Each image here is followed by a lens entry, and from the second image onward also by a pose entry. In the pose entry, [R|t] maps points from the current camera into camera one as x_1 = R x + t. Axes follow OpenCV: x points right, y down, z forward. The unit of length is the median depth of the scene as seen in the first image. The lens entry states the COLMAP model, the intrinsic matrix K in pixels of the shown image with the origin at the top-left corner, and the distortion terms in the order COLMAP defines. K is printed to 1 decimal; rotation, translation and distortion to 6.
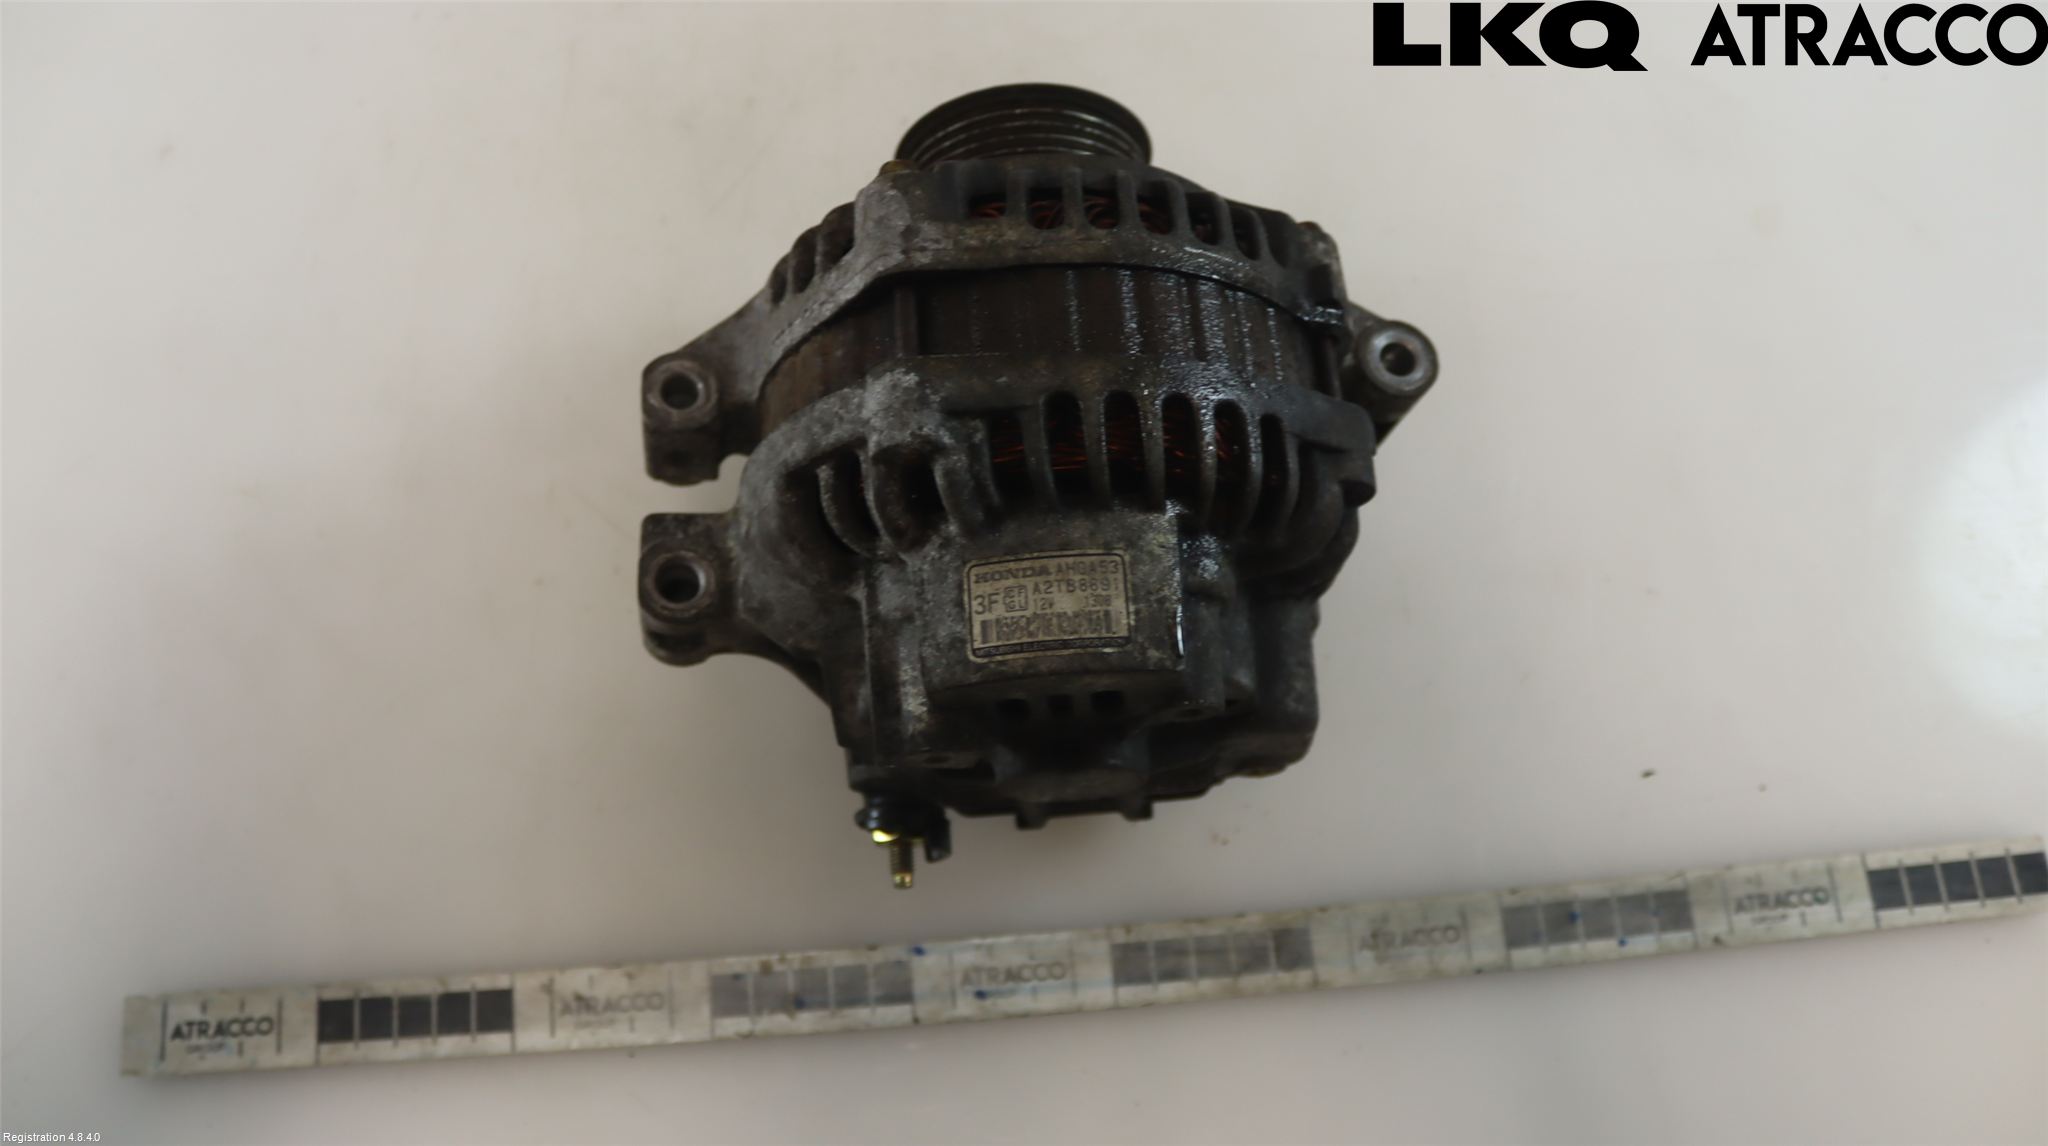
lens RADIAL K [[1649.6, 0, 1024.0], [0, 1649.6, 573.0], [0, 0, 1]] dist [-0.172828, 0.147106]
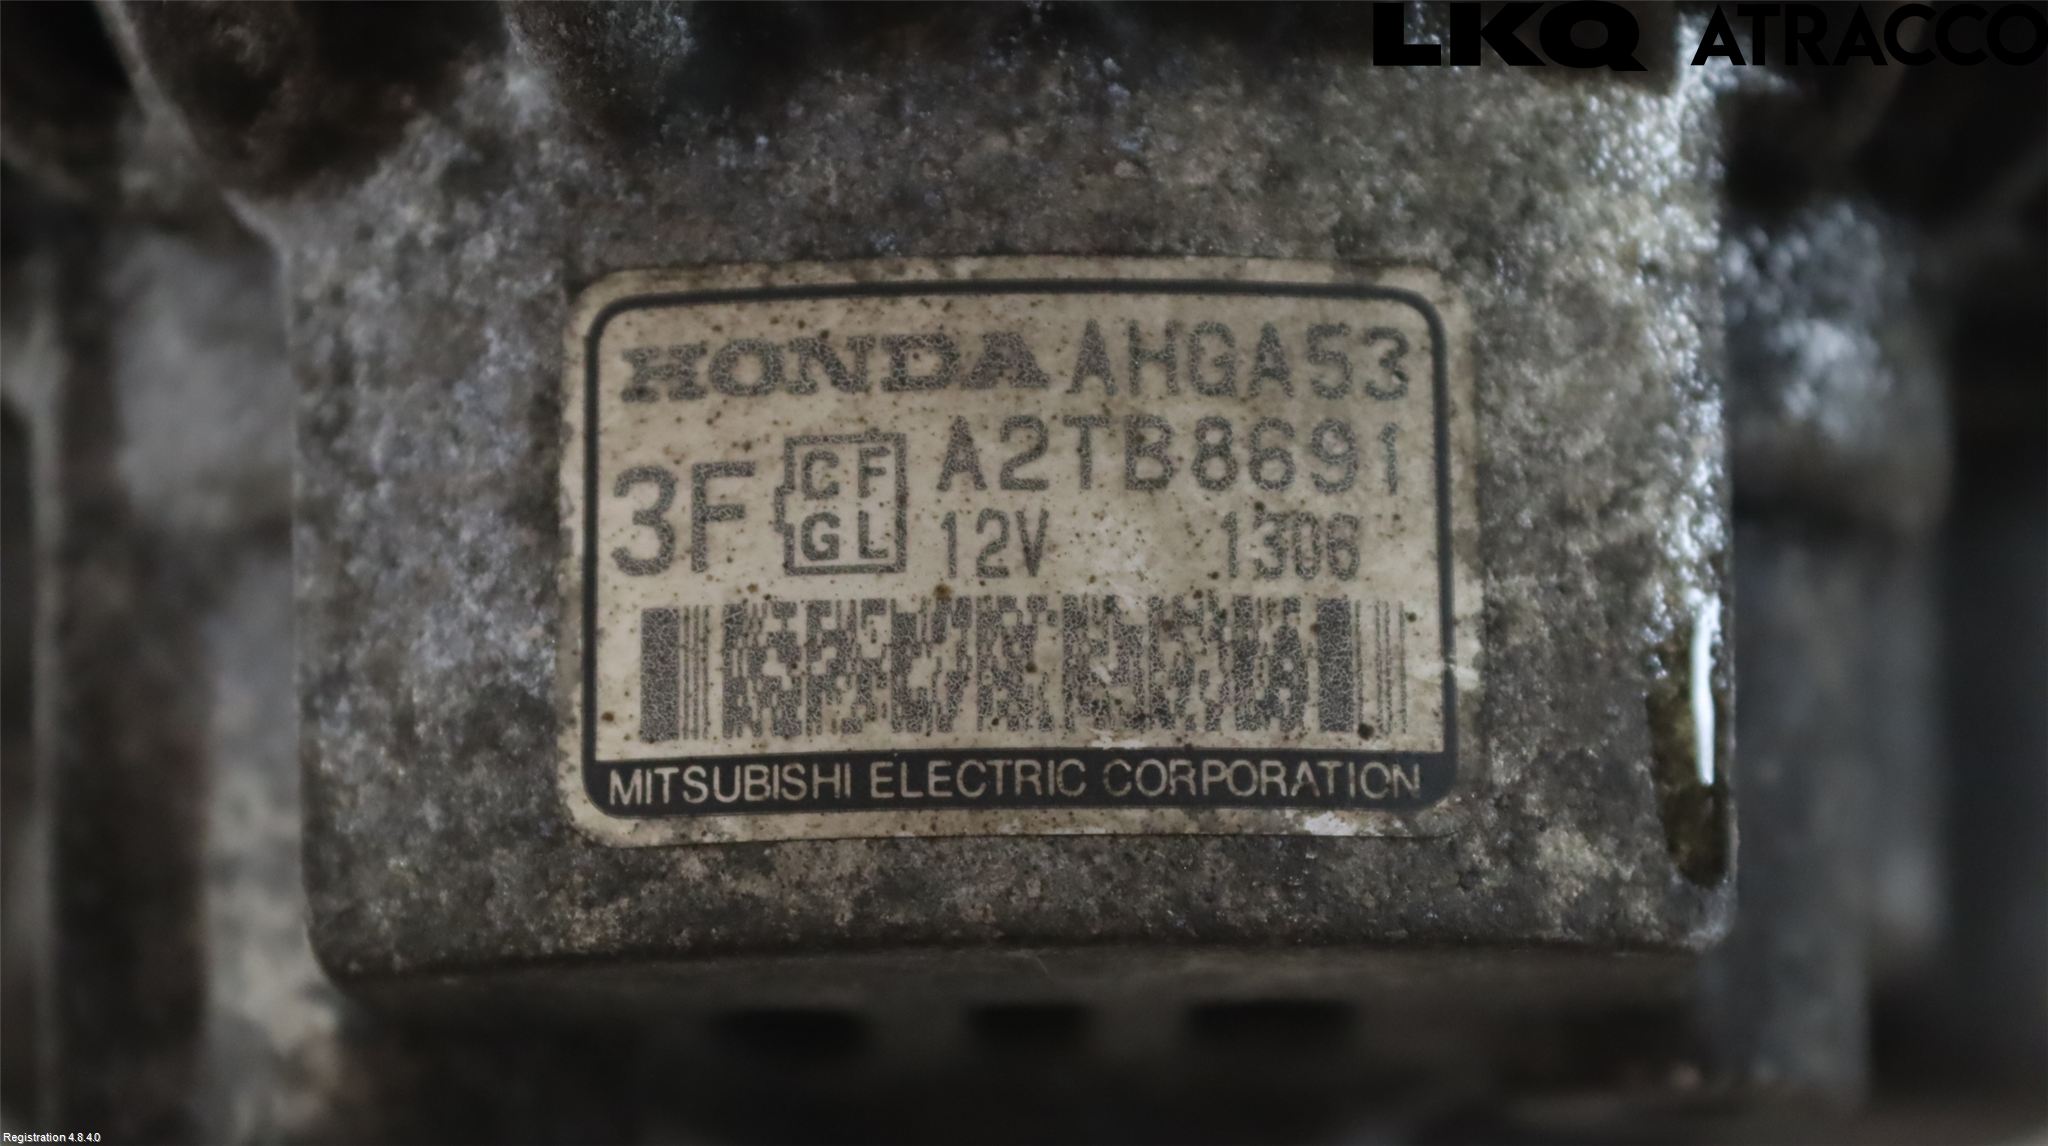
lens RADIAL K [[4743.0, 0, 1024.0], [0, 4743.0, 573.0], [0, 0, 1]] dist [-0.030011, -0.026446]
pose [[0.996375, 0.064510, 0.055462, -0.013623], [-0.069779, 0.992638, 0.098998, -0.030172], [-0.048668, -0.102509, 0.993541, 0.471812]]
